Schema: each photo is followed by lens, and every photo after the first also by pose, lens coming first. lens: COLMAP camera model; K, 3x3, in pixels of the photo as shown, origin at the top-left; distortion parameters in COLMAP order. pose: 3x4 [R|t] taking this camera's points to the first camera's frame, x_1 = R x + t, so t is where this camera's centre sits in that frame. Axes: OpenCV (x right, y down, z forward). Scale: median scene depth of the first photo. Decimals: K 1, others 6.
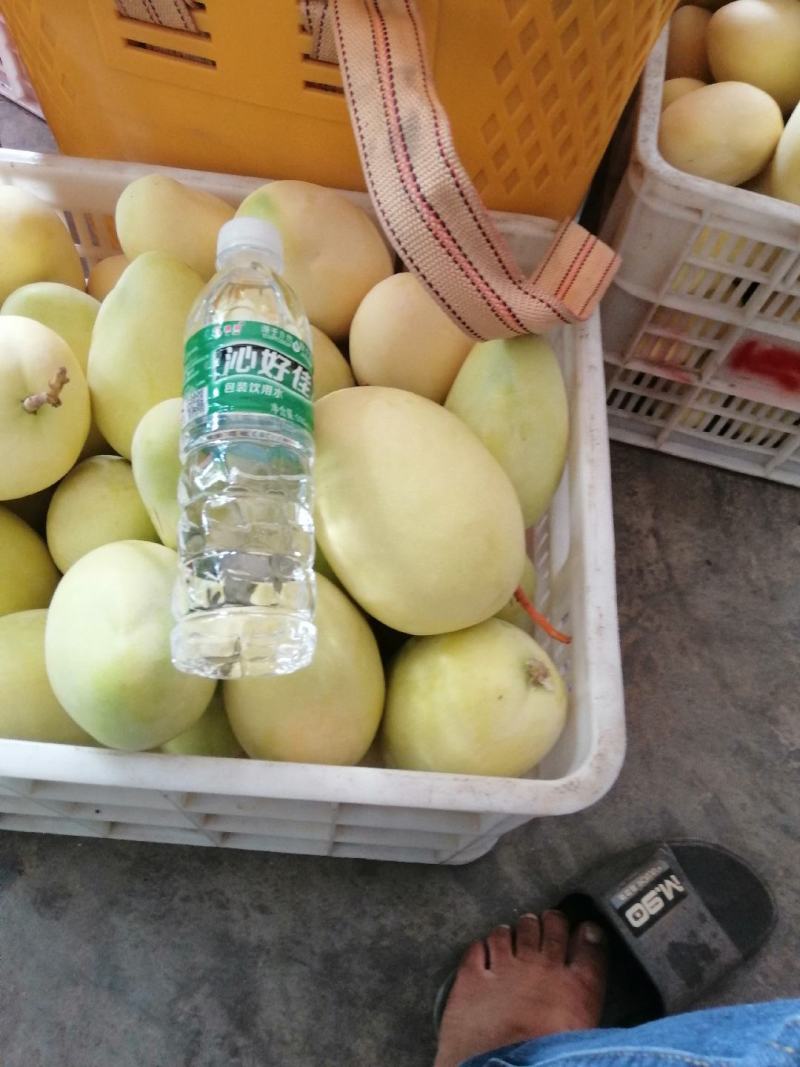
lens RADIAL K [[806.1, 0, 400.0], [0, 806.1, 533.5], [0, 0, 1]] dist [0.098423, -0.148951]
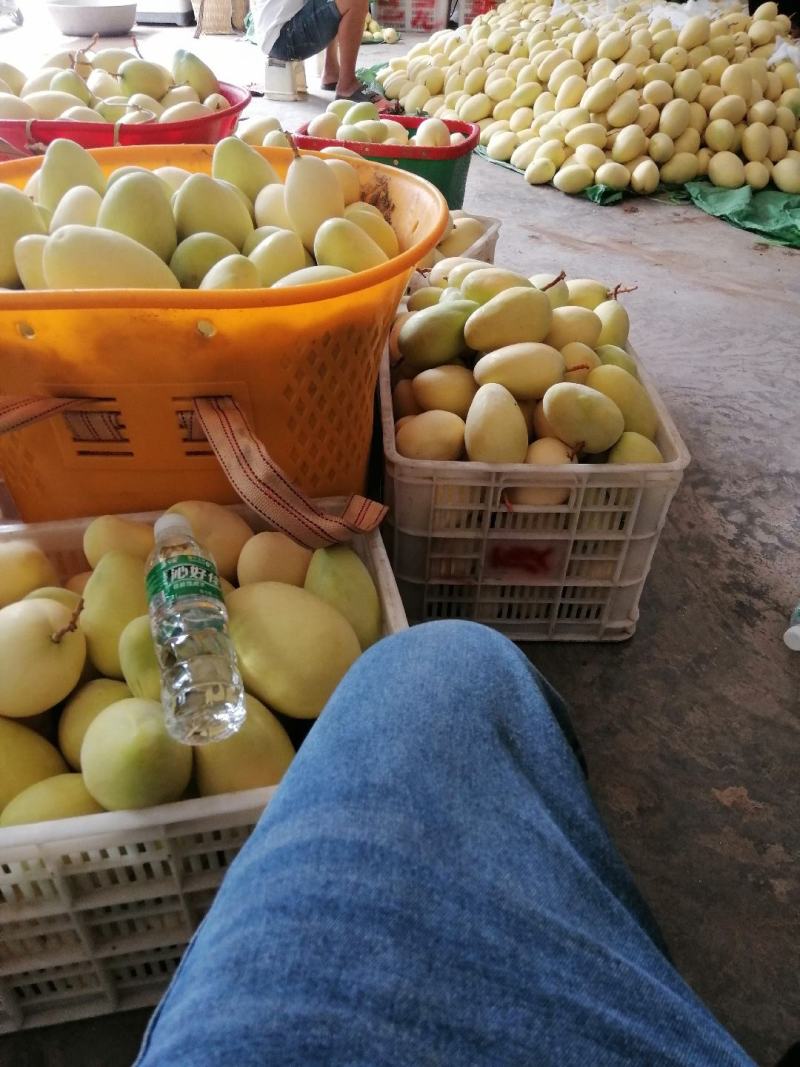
lens RADIAL K [[806.1, 0, 400.0], [0, 806.1, 533.5], [0, 0, 1]] dist [0.098423, -0.148951]
pose [[0.962882, -0.212557, 0.166366, 0.002023], [0.262057, 0.883854, -0.387464, 0.505016], [-0.064685, 0.416679, 0.906749, -0.689343]]
